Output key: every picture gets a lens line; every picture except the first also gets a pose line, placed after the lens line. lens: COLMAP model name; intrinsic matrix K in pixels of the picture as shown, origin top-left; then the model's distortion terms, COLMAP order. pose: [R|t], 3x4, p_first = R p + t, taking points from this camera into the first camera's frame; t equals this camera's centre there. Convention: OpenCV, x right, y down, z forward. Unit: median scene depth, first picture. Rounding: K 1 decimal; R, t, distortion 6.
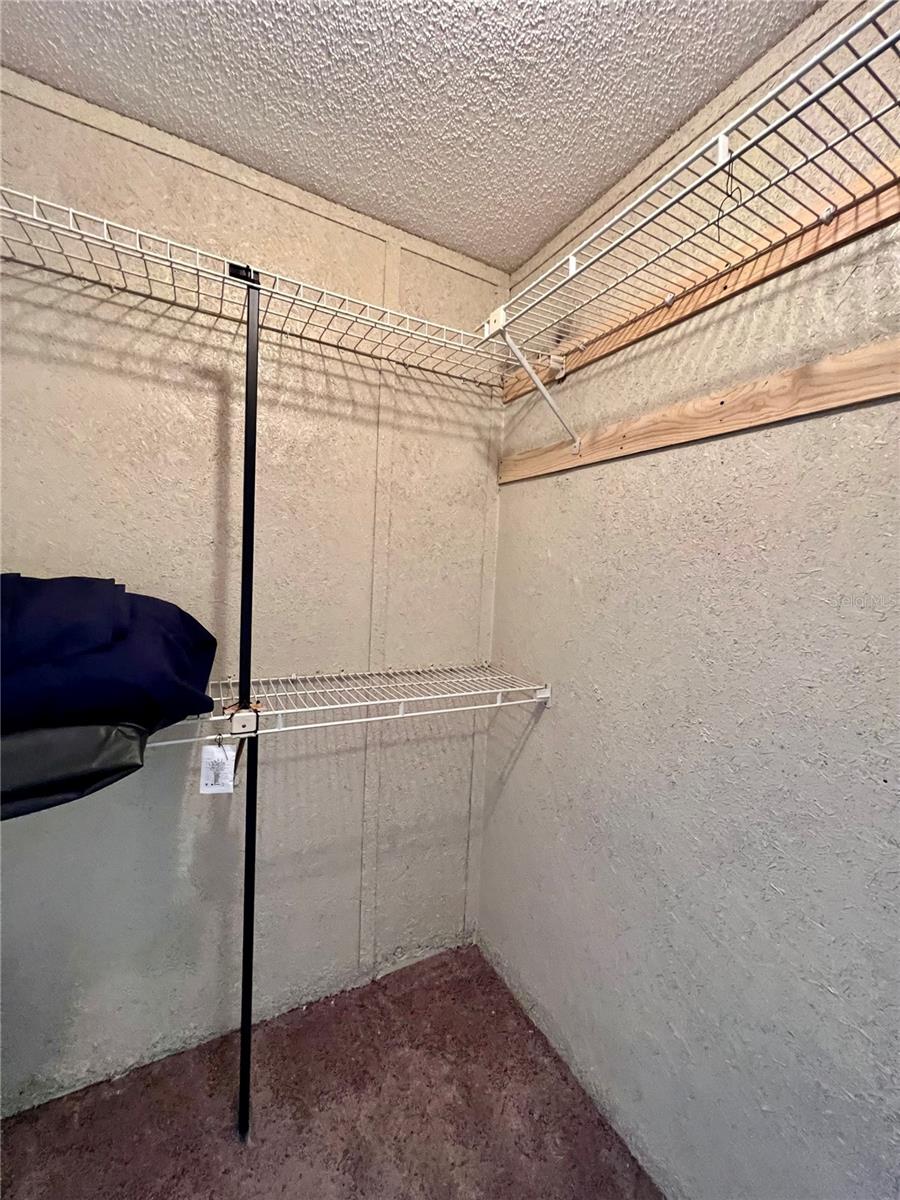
lens RADIAL K [[479.5, 0, 450.4], [0, 479.5, 596.5], [0, 0, 1]] dist [-0.000484, -0.000264]
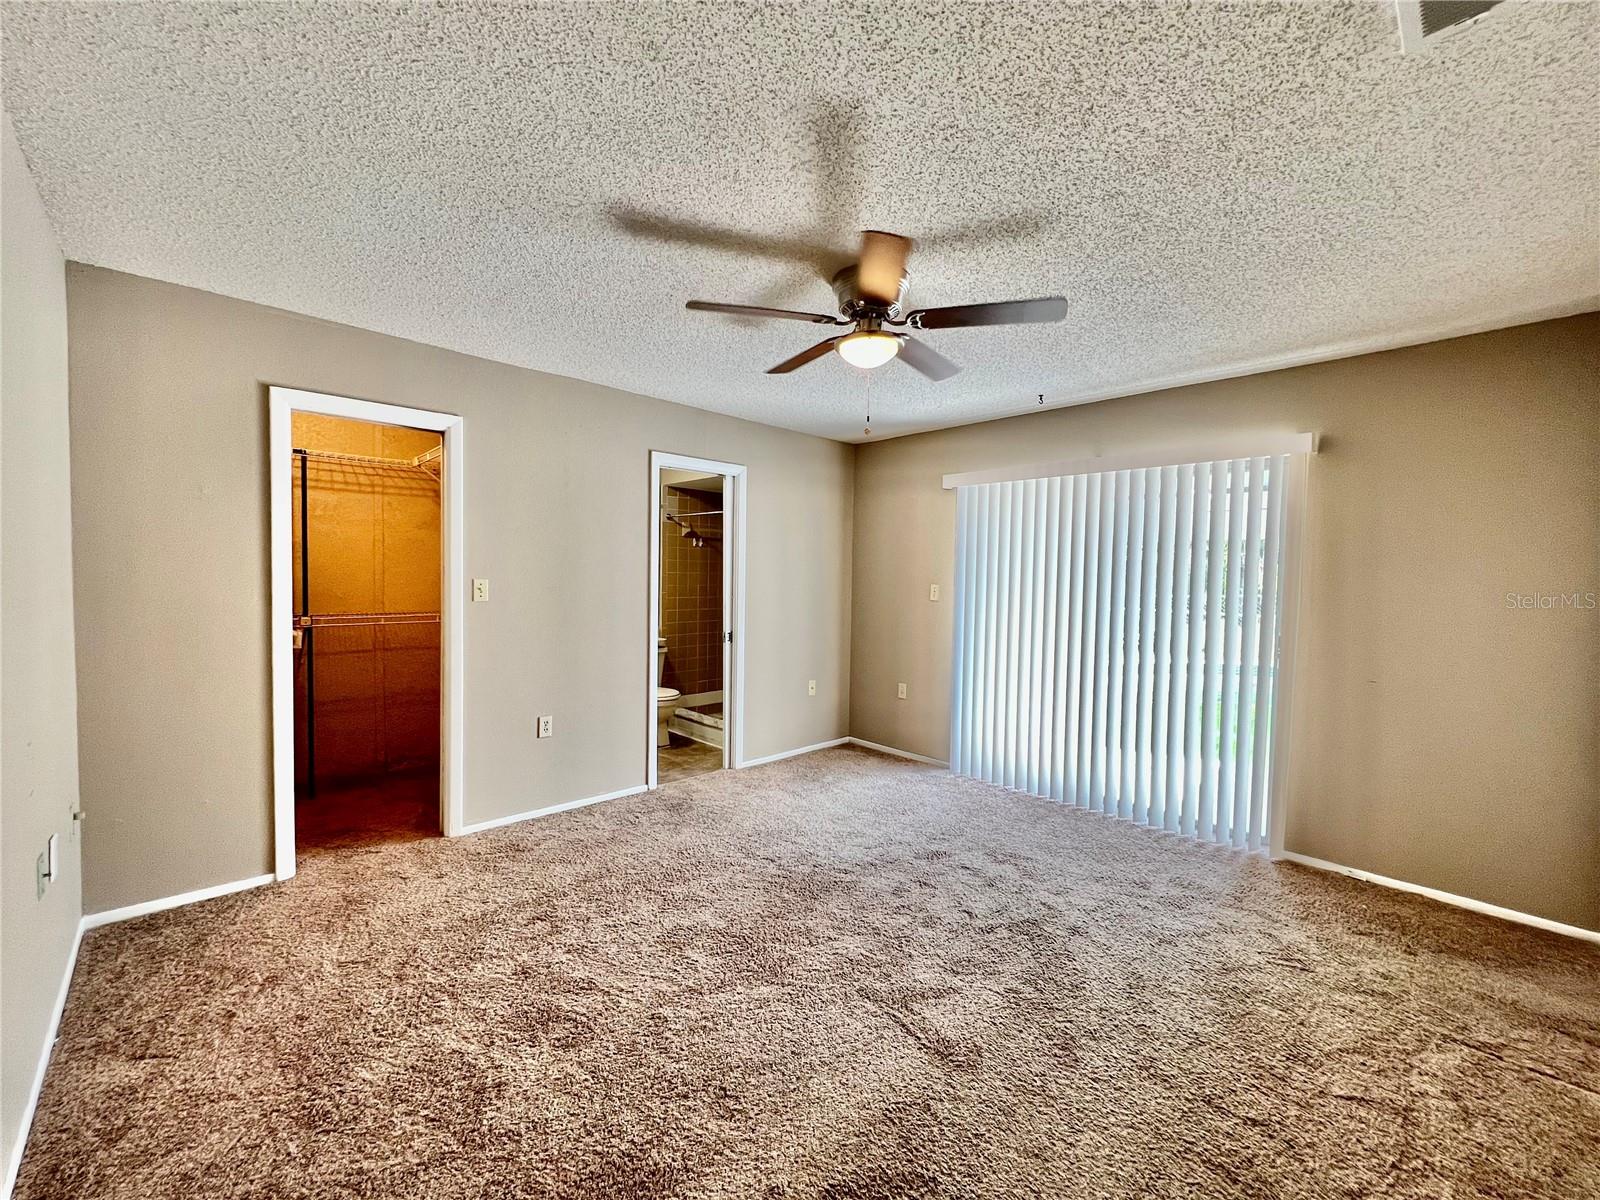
lens RADIAL K [[639.4, 0, 792.2], [0, 639.4, 595.2], [0, 0, 1]] dist [-0.000484, -0.000264]
pose [[0.967989, -0.036982, 0.248253, 0.950694], [0.040286, 0.999154, -0.008240, 0.194089], [-0.247738, 0.017978, 0.968660, -2.252269]]
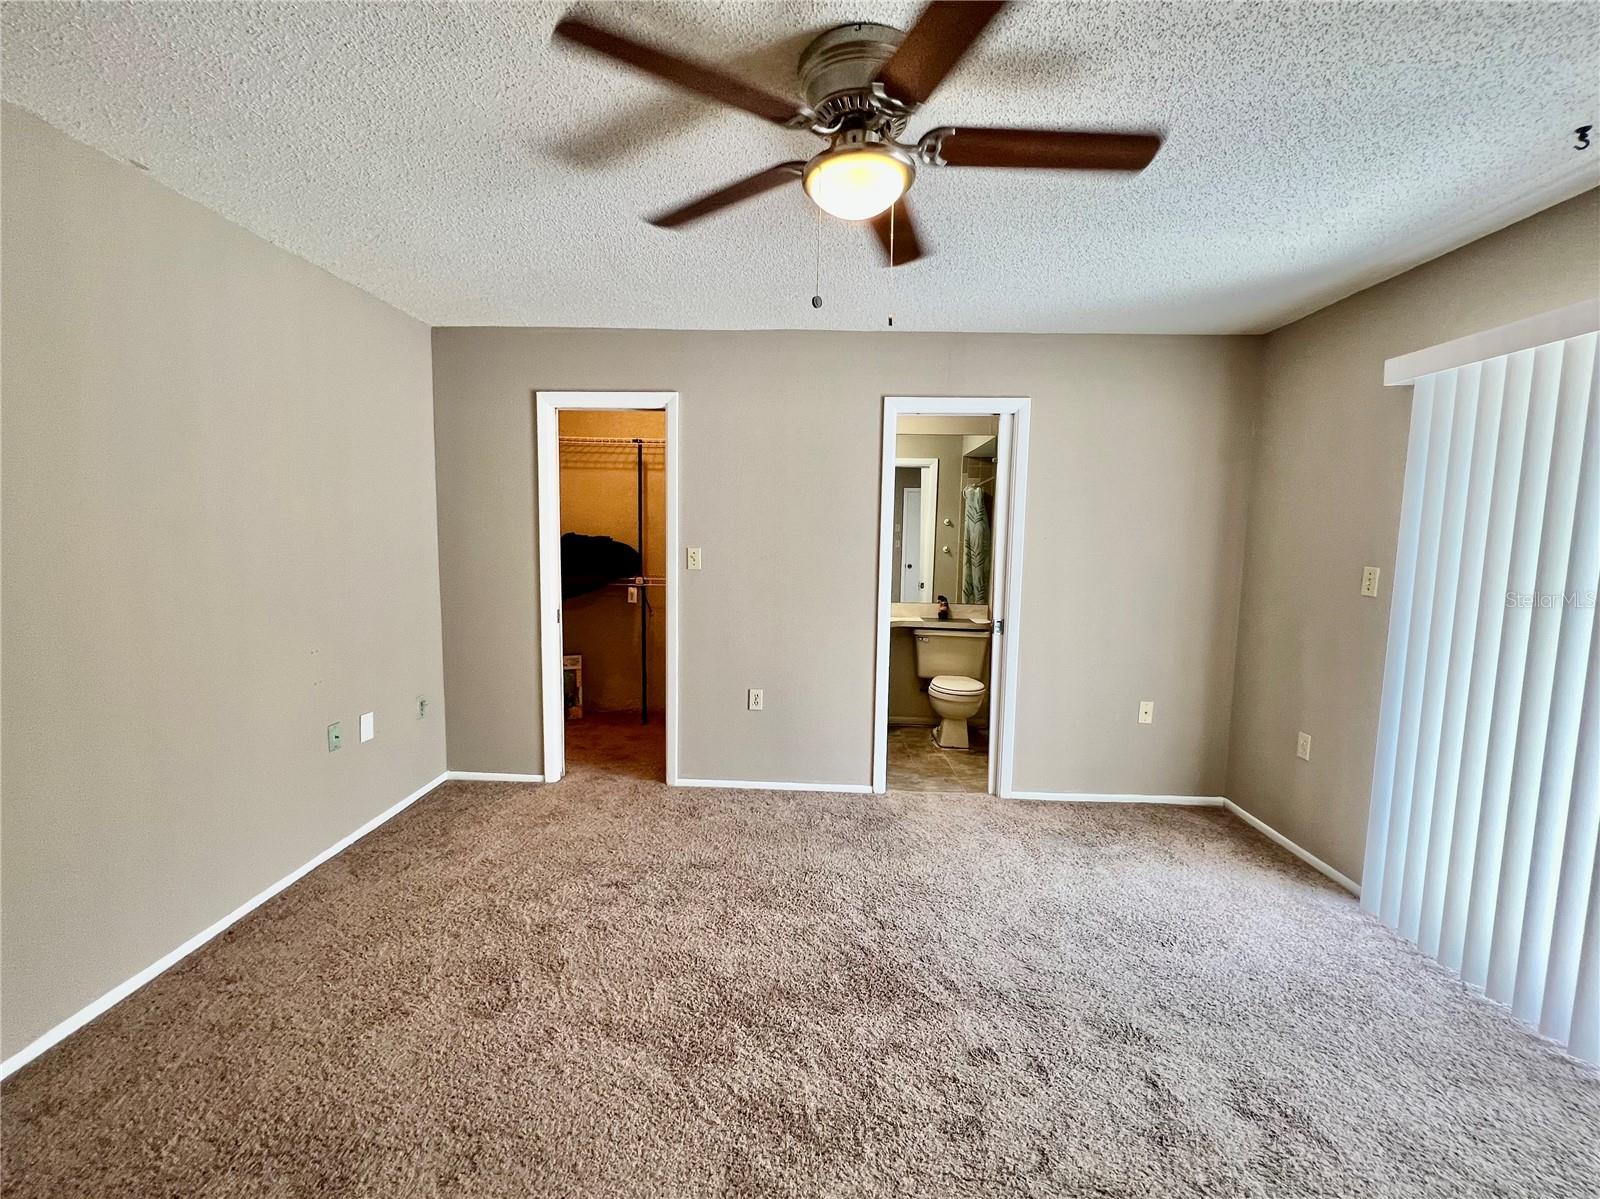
lens RADIAL K [[669.1, 0, 791.6], [0, 669.1, 597.7], [0, 0, 1]] dist [-0.000675, -0.000356]
pose [[0.858115, 0.019560, -0.513084, 2.024014], [-0.005824, 0.999581, 0.028366, 0.183507], [0.513424, -0.021353, 0.857869, -1.705898]]
